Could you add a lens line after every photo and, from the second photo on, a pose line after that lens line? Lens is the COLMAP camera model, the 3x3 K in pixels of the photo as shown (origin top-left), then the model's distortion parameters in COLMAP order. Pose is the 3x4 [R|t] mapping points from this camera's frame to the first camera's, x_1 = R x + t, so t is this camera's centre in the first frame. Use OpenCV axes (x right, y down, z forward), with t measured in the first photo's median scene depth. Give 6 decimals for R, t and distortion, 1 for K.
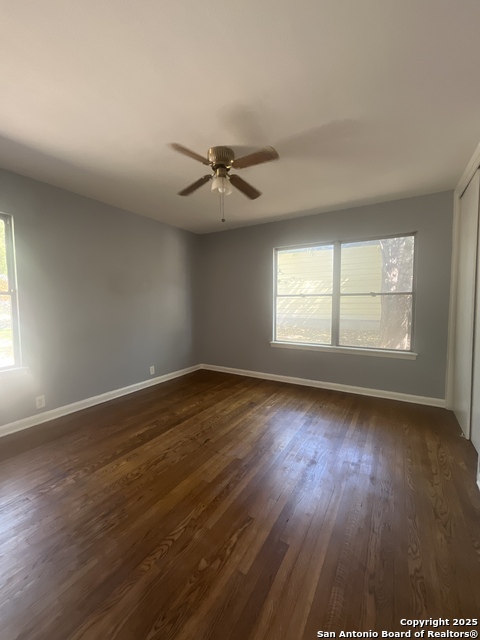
lens RADIAL K [[260.6, 0, 240.1], [0, 260.6, 320.8], [0, 0, 1]] dist [0.000294, 0.000303]
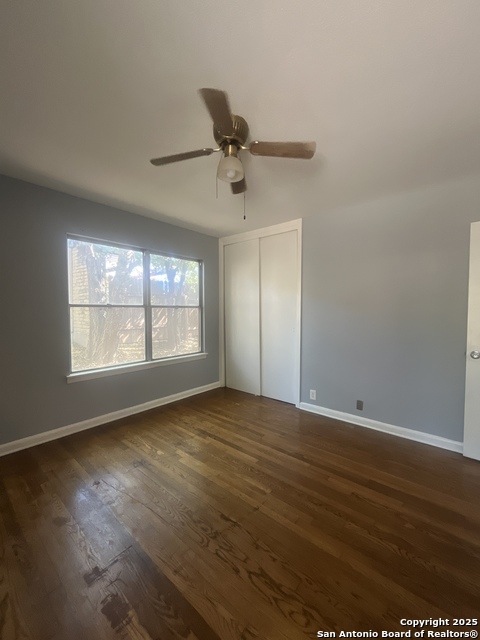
lens RADIAL K [[260.6, 0, 241.4], [0, 260.6, 320.6], [0, 0, 1]] dist [0.000294, 0.000303]
pose [[0.163547, -0.039494, 0.985745, -0.549798], [0.065723, 0.997415, 0.029058, -0.058988], [-0.984344, 0.060033, 0.165720, 0.565864]]
